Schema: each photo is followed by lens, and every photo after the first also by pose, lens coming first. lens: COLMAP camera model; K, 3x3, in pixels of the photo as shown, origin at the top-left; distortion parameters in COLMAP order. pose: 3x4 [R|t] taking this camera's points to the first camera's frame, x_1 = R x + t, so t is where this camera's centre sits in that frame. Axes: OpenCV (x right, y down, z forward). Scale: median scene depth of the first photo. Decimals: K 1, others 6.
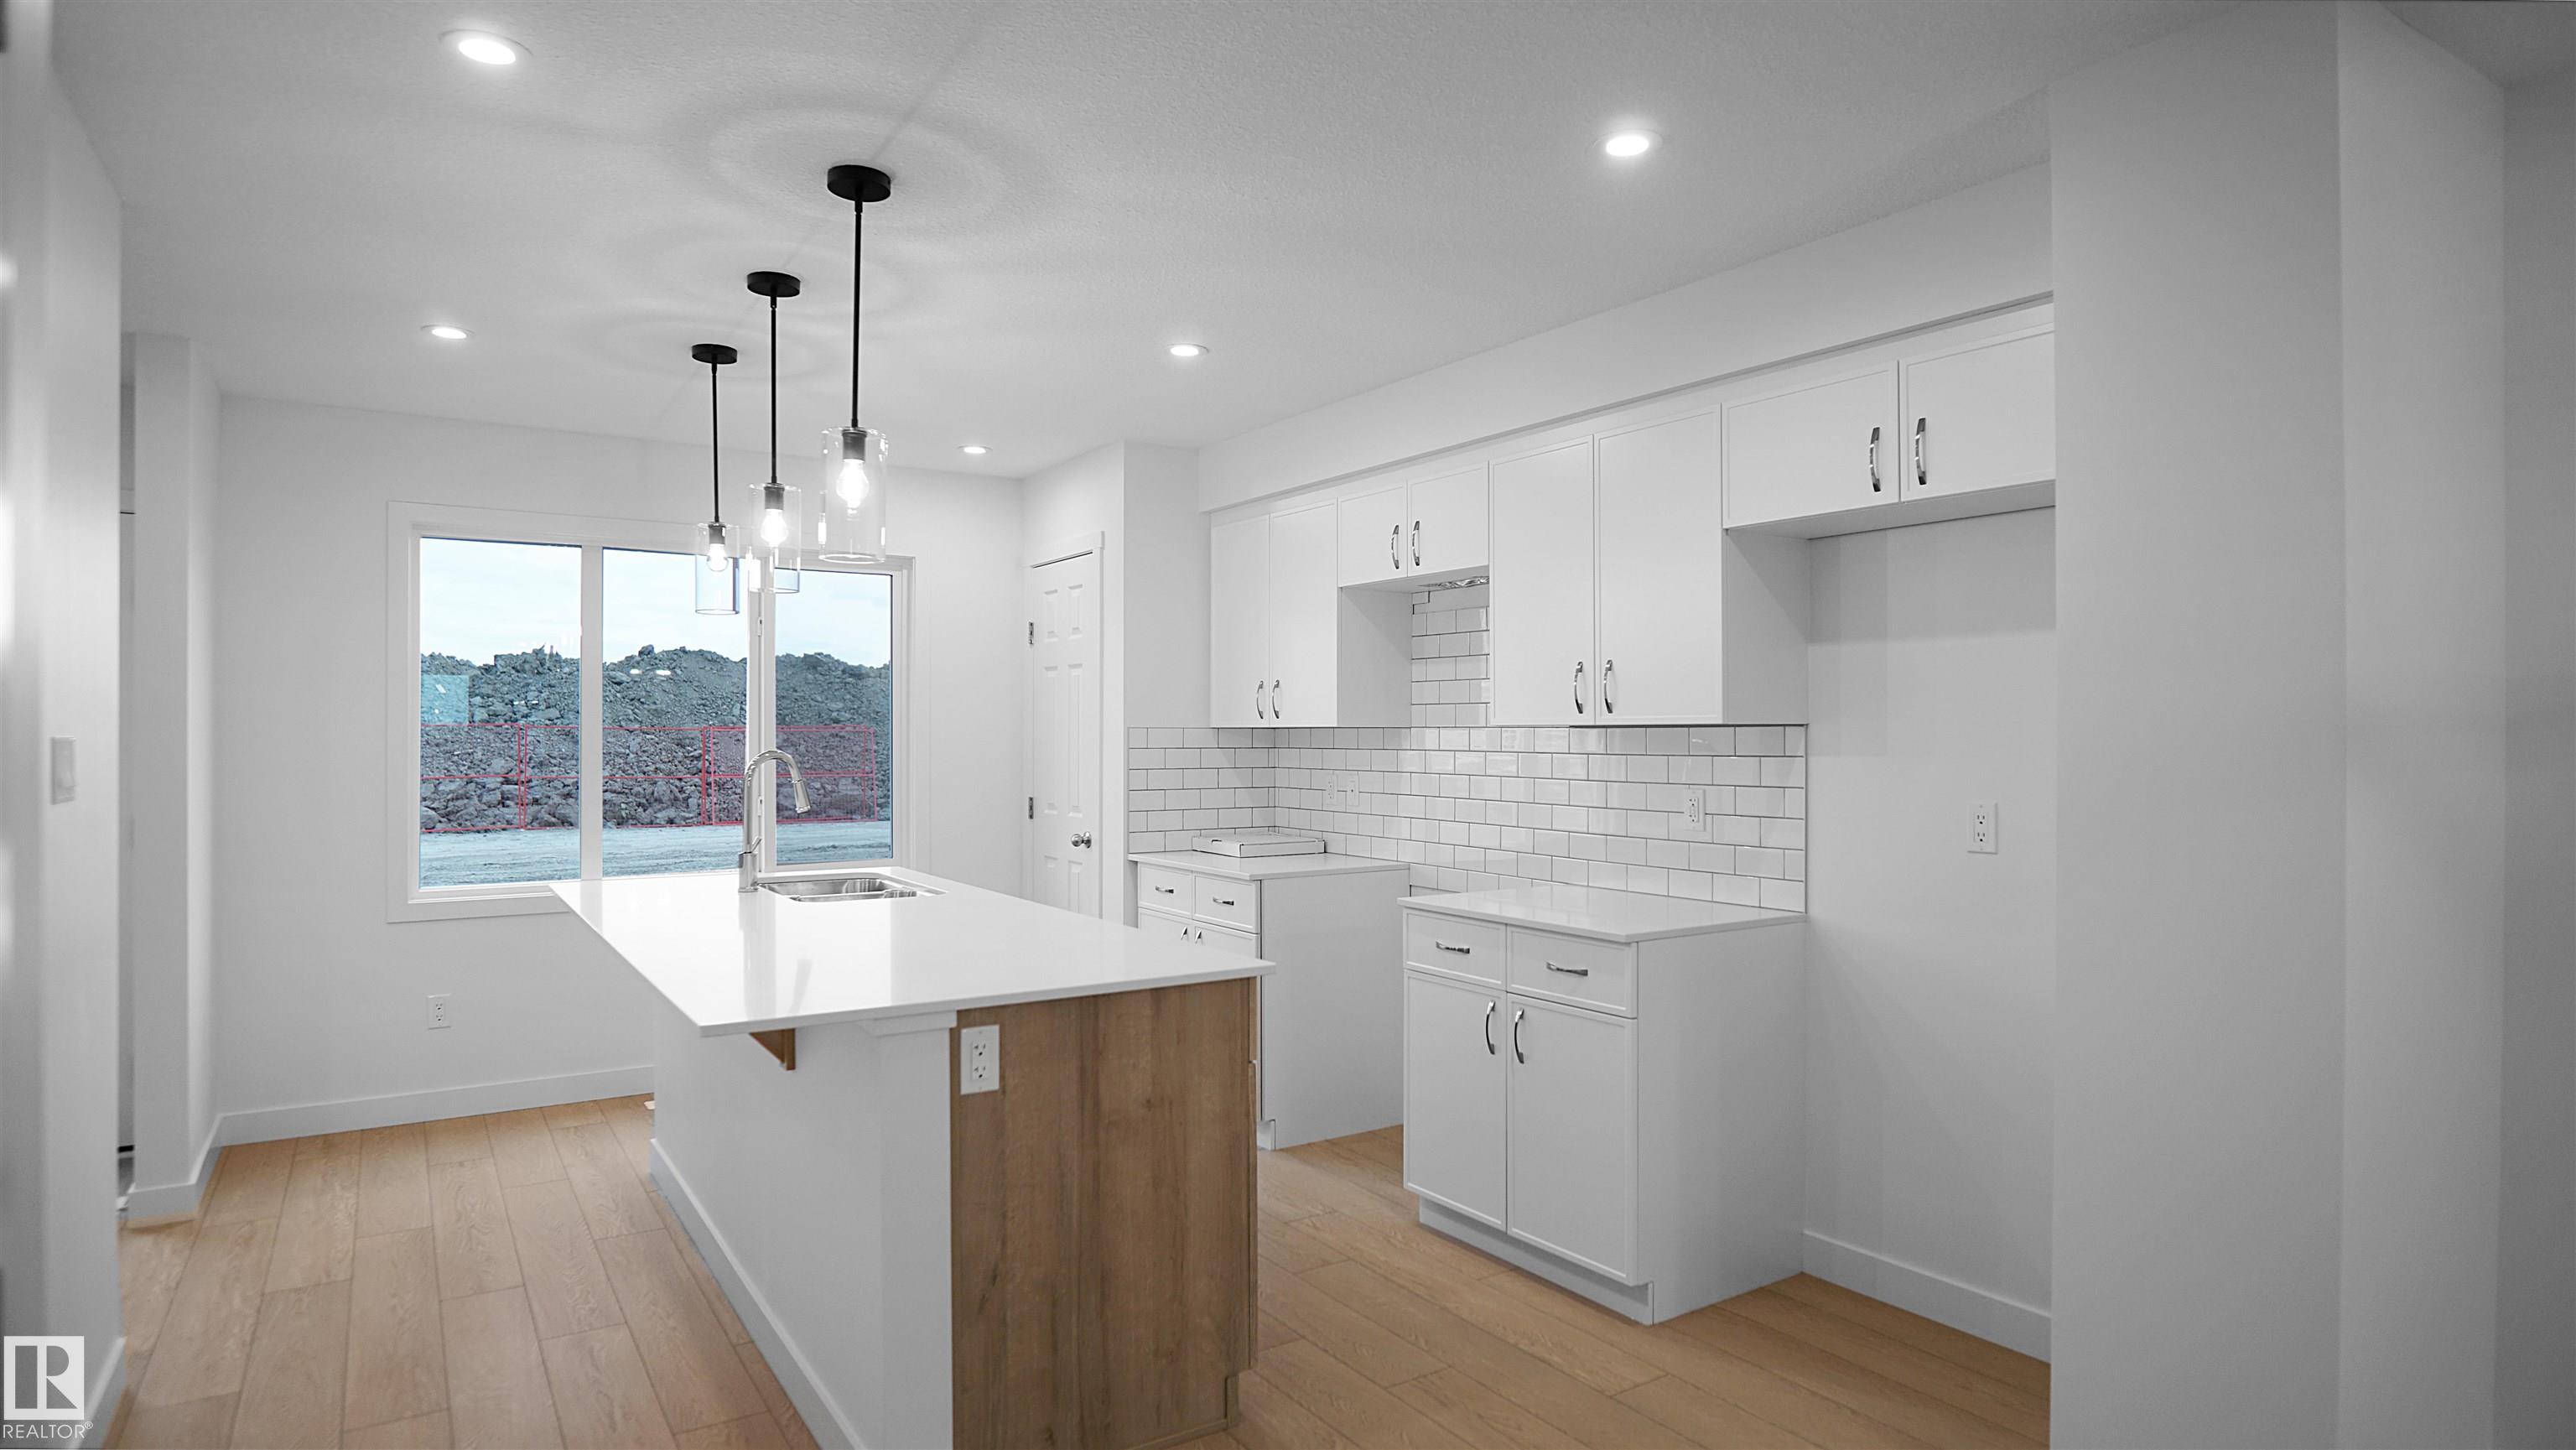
lens RADIAL K [[1364.7, 0, 1288.0], [0, 1364.7, 725.0], [0, 0, 1]] dist [-0.020347, -0.000153]
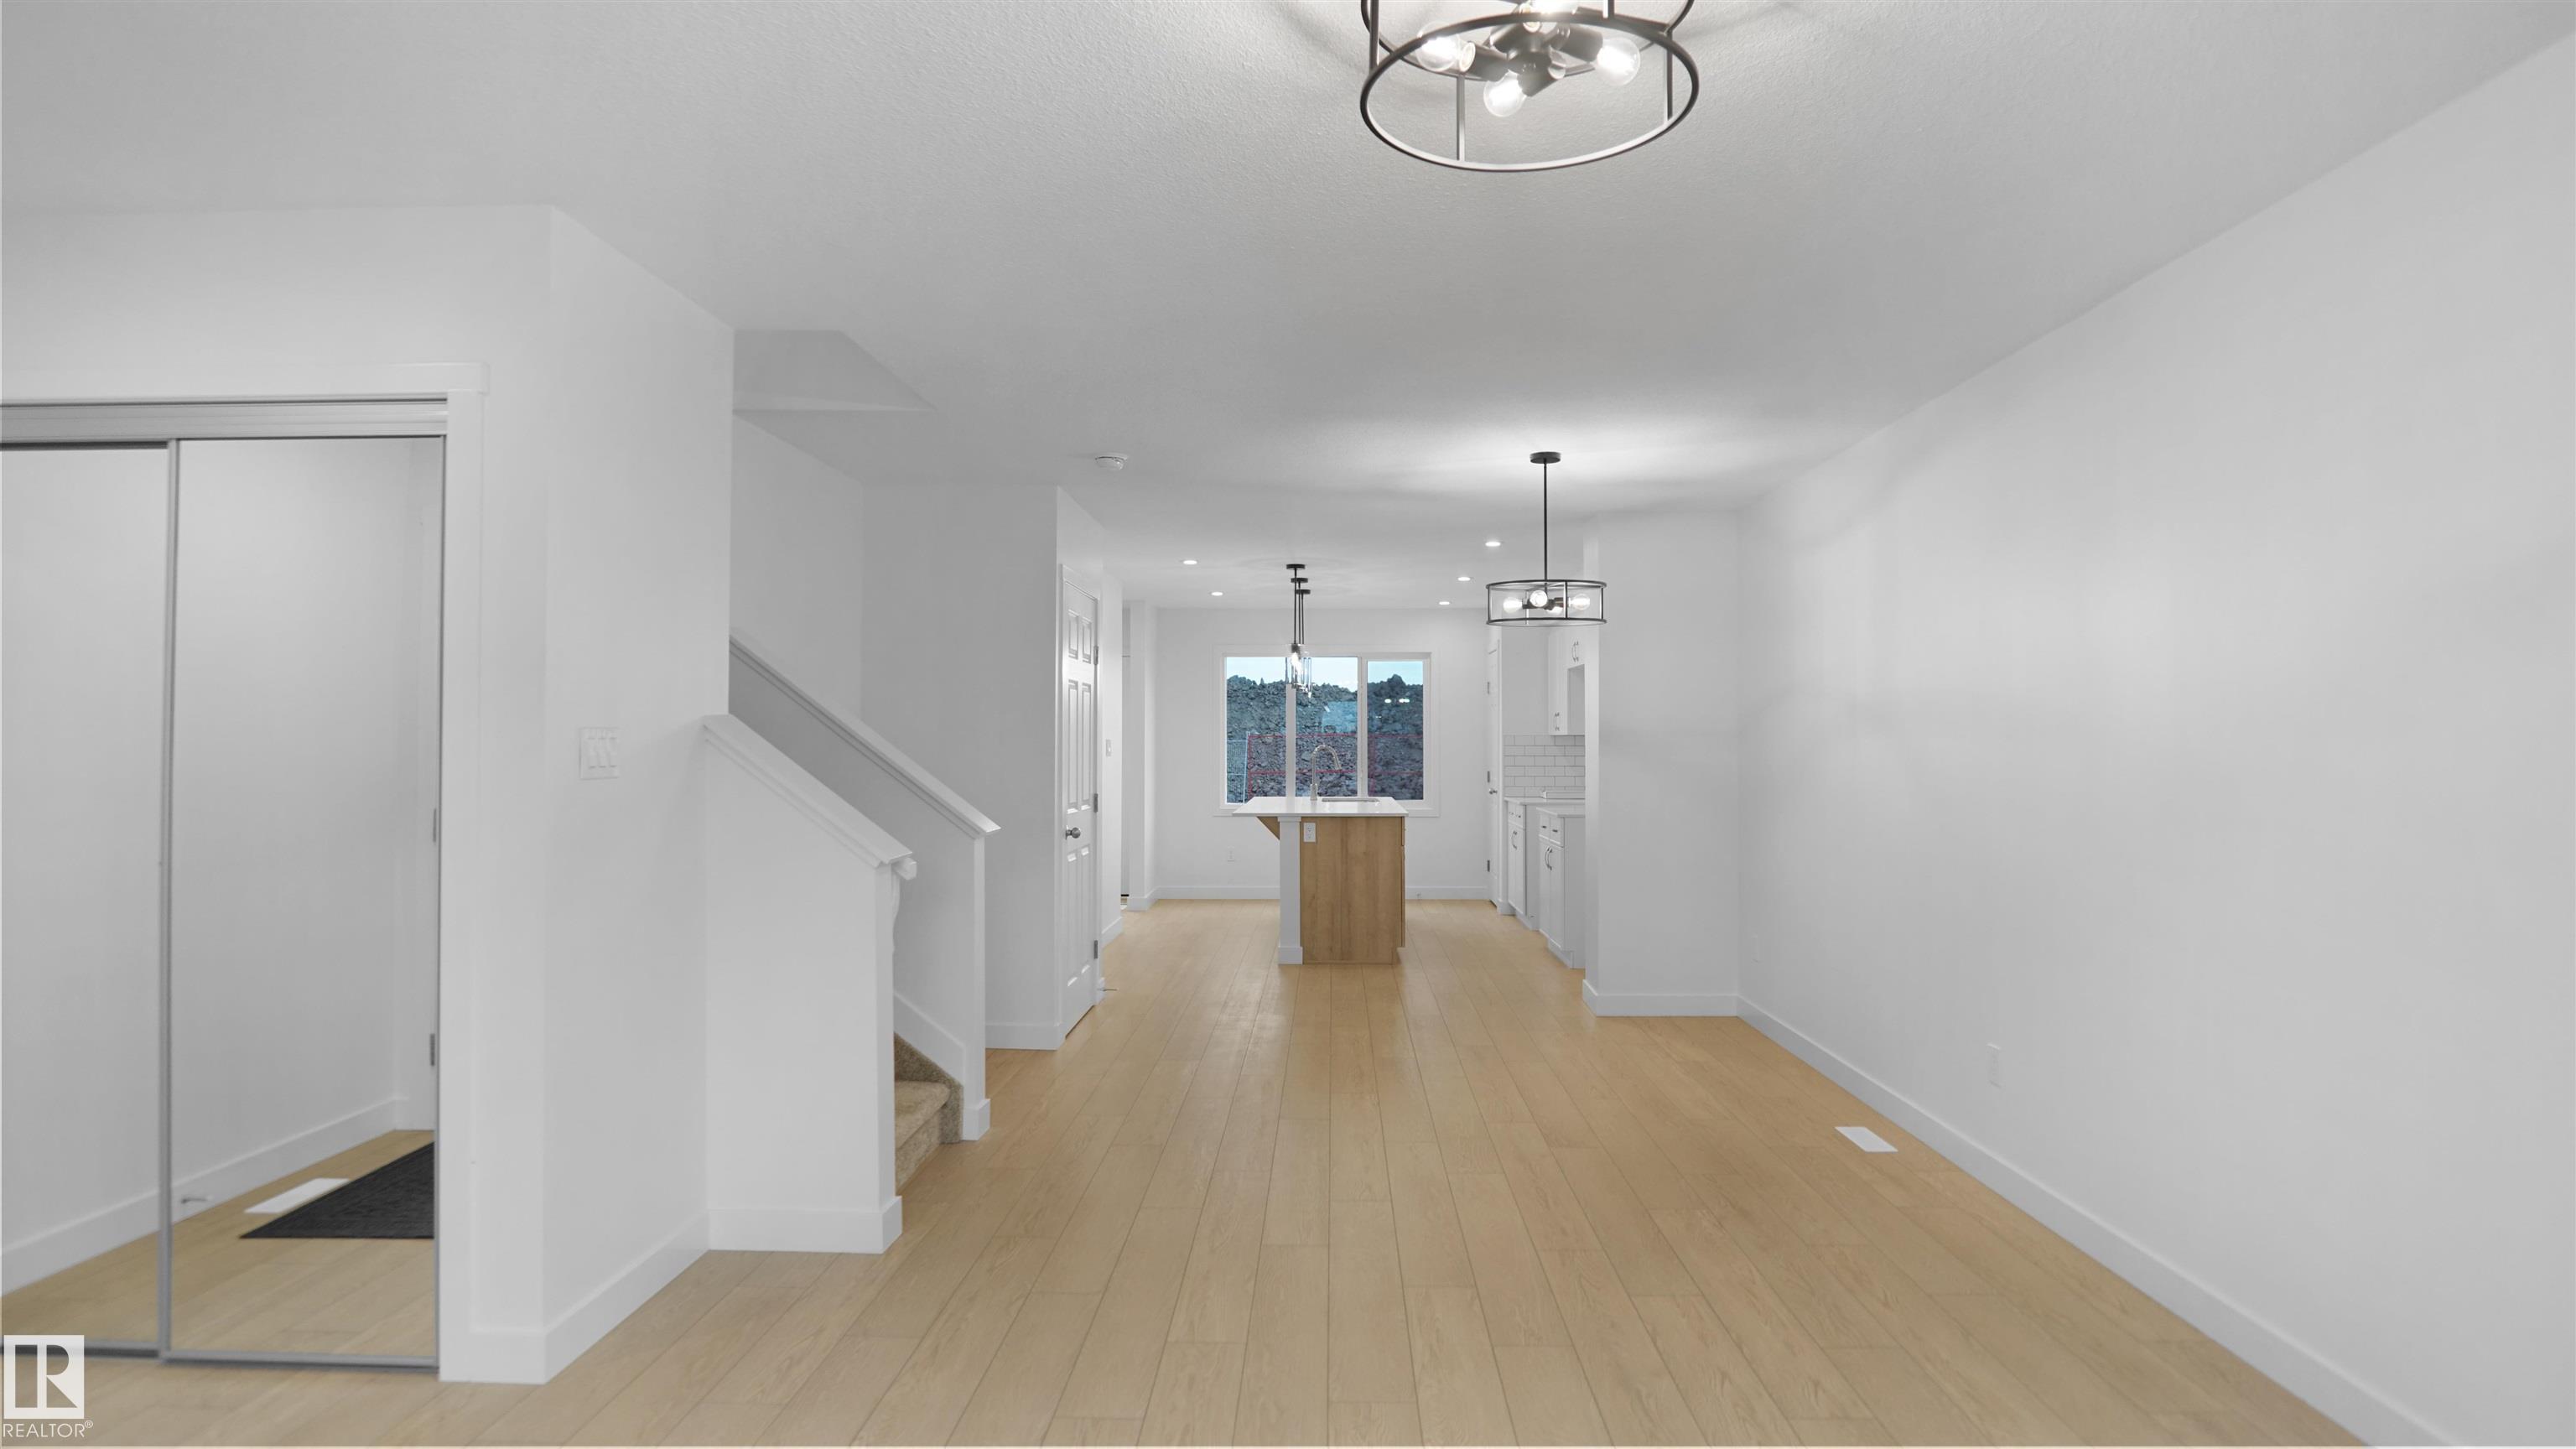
lens RADIAL K [[1346.3, 0, 1292.6], [0, 1346.3, 750.2], [0, 0, 1]] dist [-0.023597, 0.000248]
pose [[0.815517, 0.003517, -0.578723, 0.169546], [0.003499, 0.999933, 0.011008, 0.000131], [0.578723, -0.011002, 0.815450, -0.177896]]
